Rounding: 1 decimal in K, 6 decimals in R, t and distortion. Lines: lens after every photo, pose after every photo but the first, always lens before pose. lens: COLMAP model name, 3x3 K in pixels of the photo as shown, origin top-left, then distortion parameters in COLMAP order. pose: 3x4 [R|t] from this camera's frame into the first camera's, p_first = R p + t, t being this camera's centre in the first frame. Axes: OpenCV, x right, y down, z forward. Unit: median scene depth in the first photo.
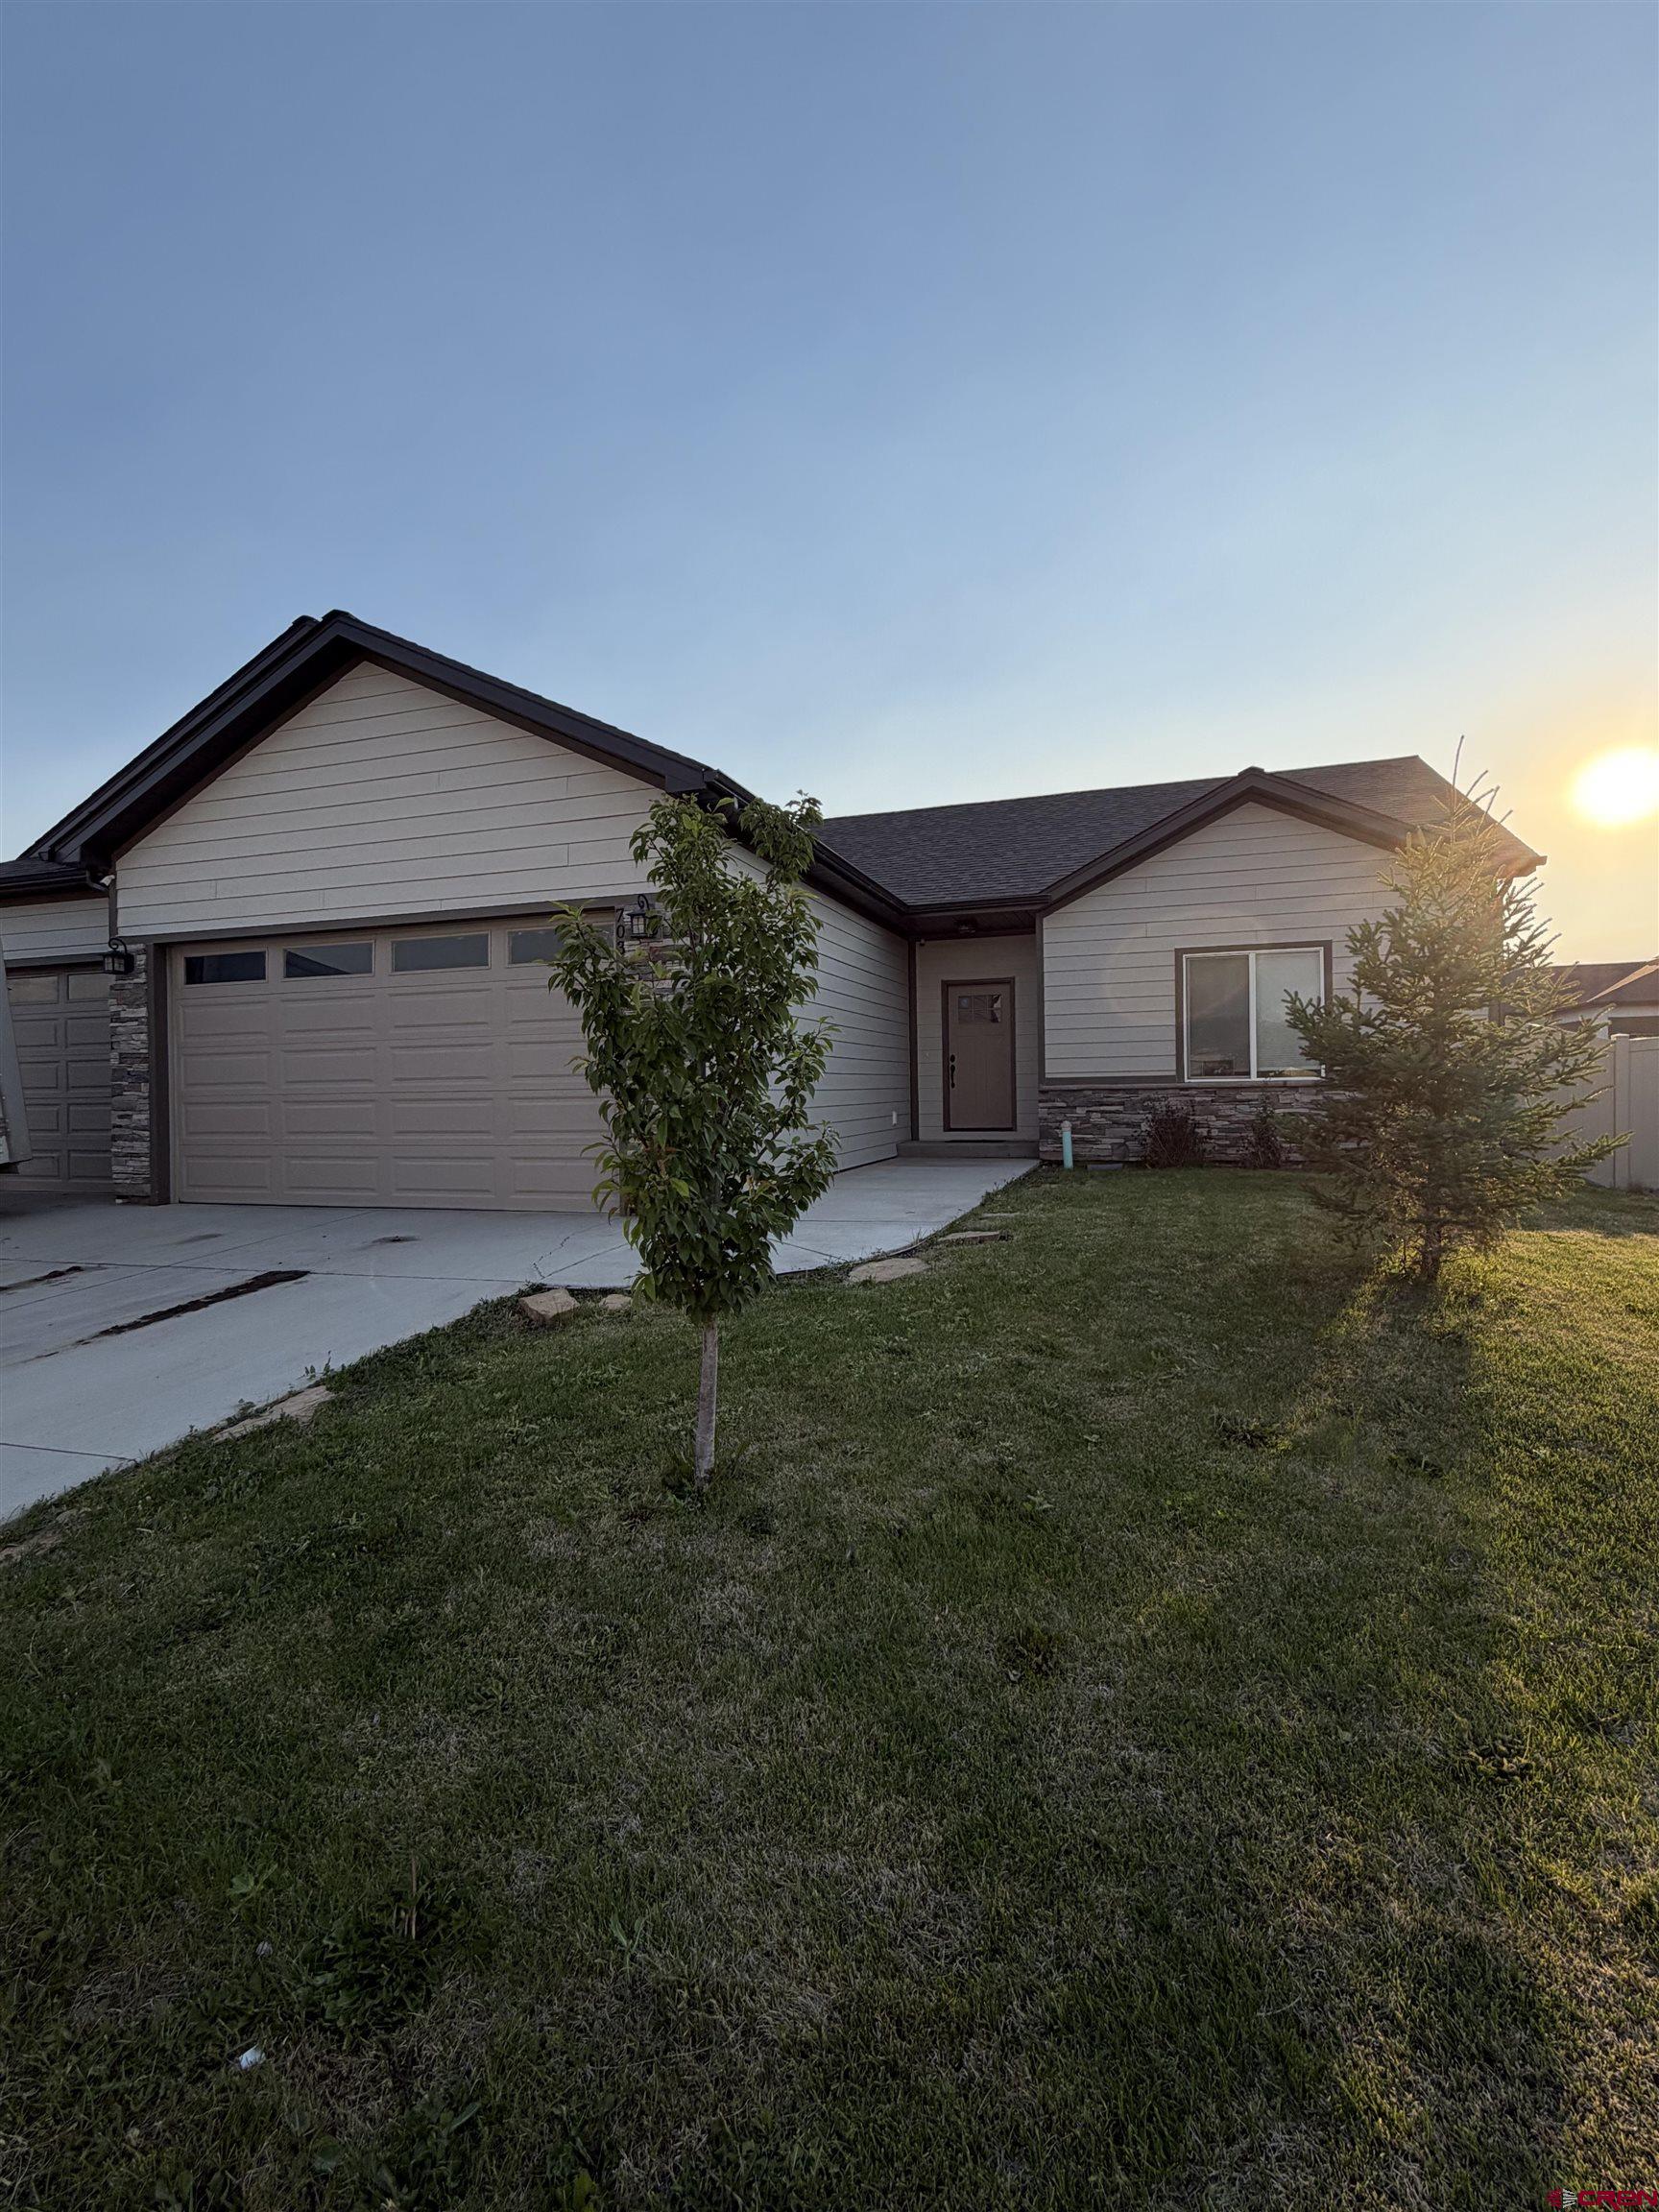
lens RADIAL K [[1028.8, 0, 830.5], [0, 1028.8, 1106.7], [0, 0, 1]] dist [-0.002535, -0.000176]
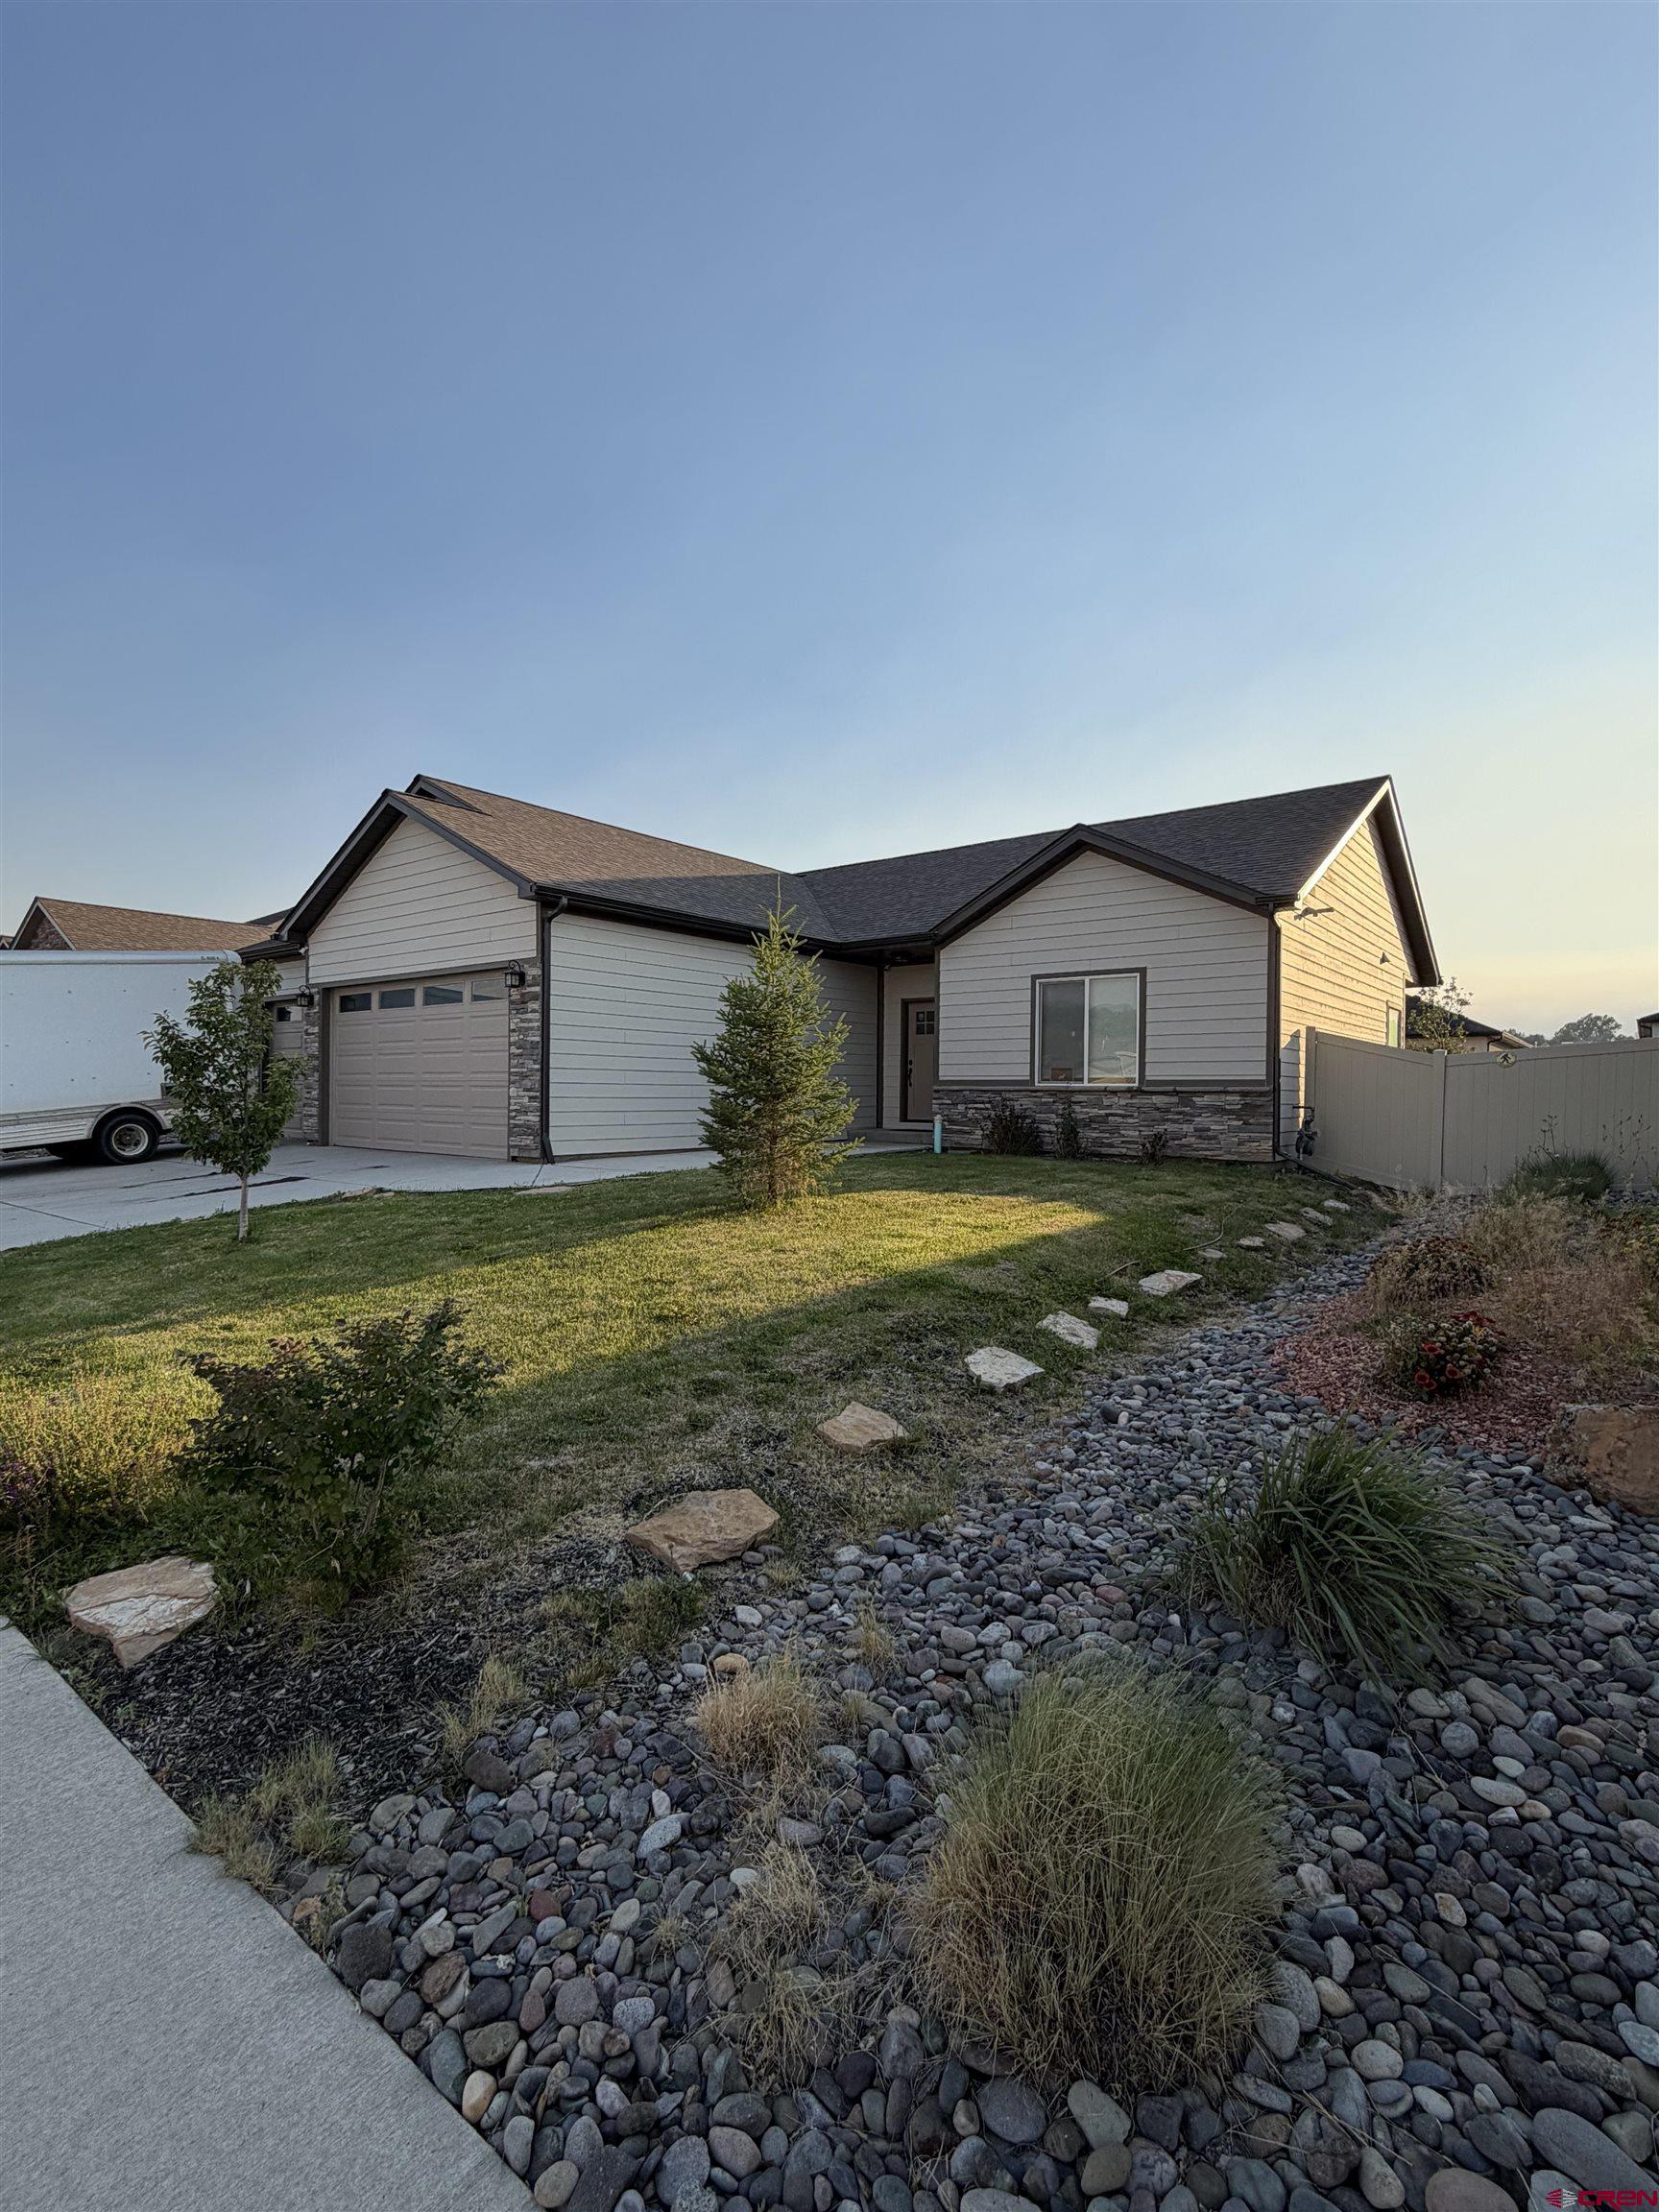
lens RADIAL K [[1028.8, 0, 828.2], [0, 1028.8, 1104.1], [0, 0, 1]] dist [-0.002535, -0.000176]
pose [[0.936152, 0.027233, -0.350539, 0.562056], [-0.027119, 0.999618, 0.005234, -0.002432], [0.350547, 0.004607, 0.936534, -0.214813]]
